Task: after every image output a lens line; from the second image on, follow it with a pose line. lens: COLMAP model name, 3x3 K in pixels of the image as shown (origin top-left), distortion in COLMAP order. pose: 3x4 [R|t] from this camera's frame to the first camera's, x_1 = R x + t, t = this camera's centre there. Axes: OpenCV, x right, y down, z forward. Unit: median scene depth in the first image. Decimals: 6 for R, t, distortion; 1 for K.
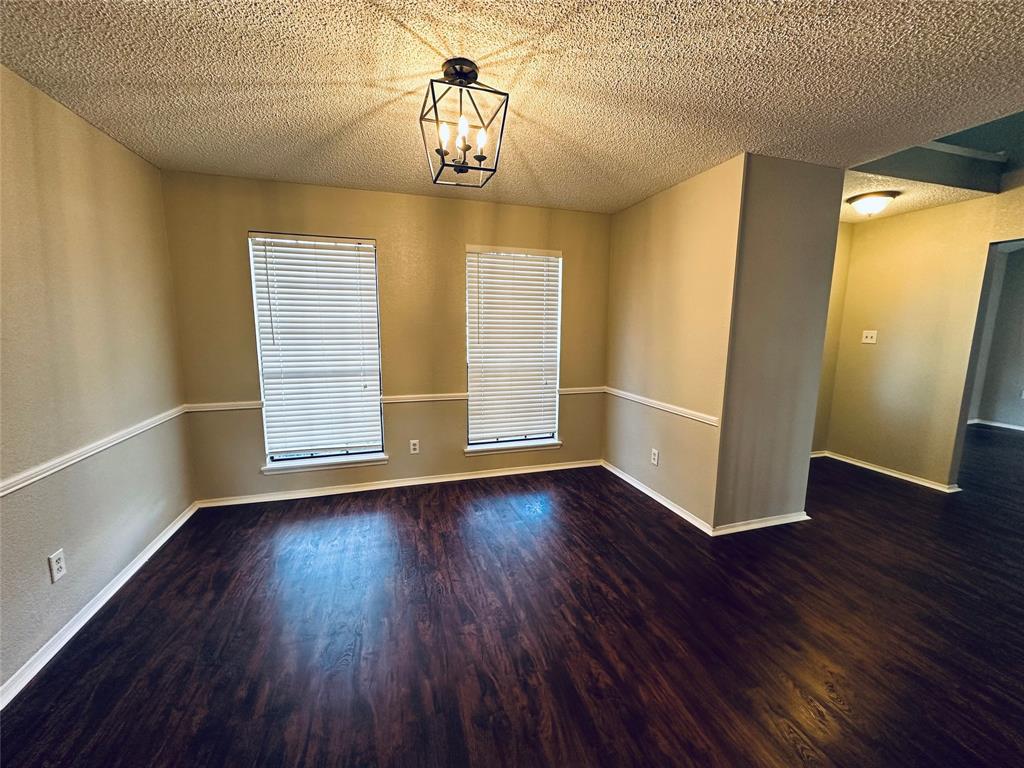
lens RADIAL K [[408.6, 0, 512.0], [0, 408.6, 385.2], [0, 0, 1]] dist [-0.001545, 0.000754]
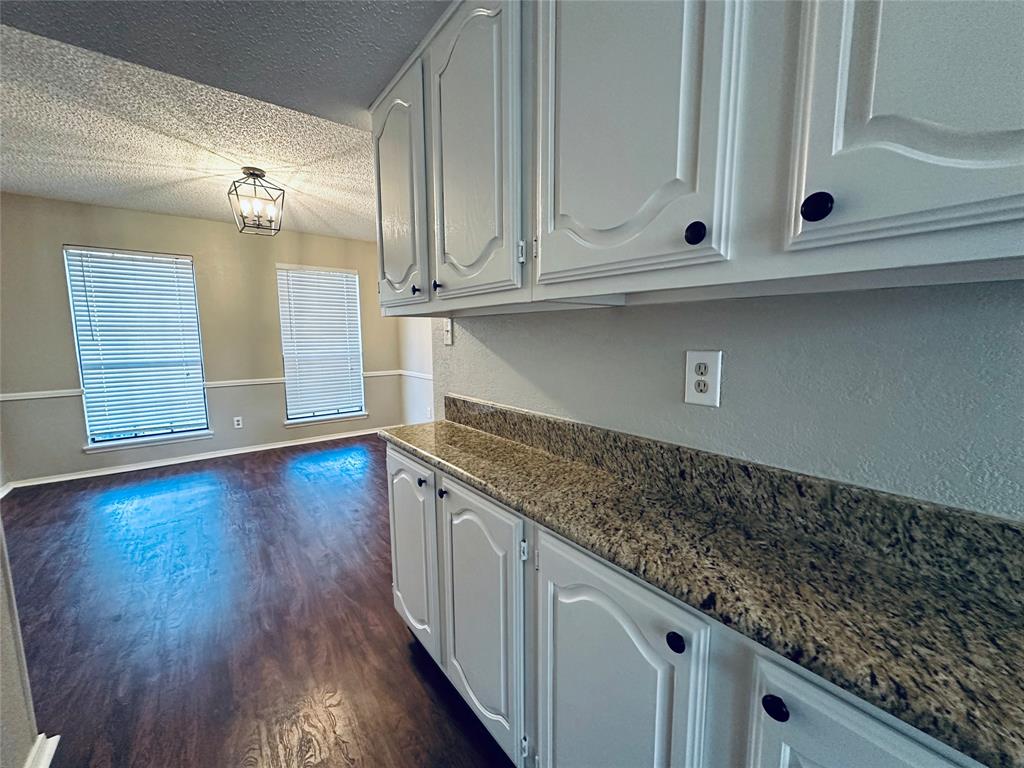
lens RADIAL K [[408.6, 0, 512.8], [0, 408.6, 385.0], [0, 0, 1]] dist [-0.001545, 0.000754]
pose [[0.936209, -0.054362, 0.347214, 0.133605], [0.063587, 0.997860, -0.015221, 0.123965], [-0.345644, 0.036329, 0.937662, -0.515516]]
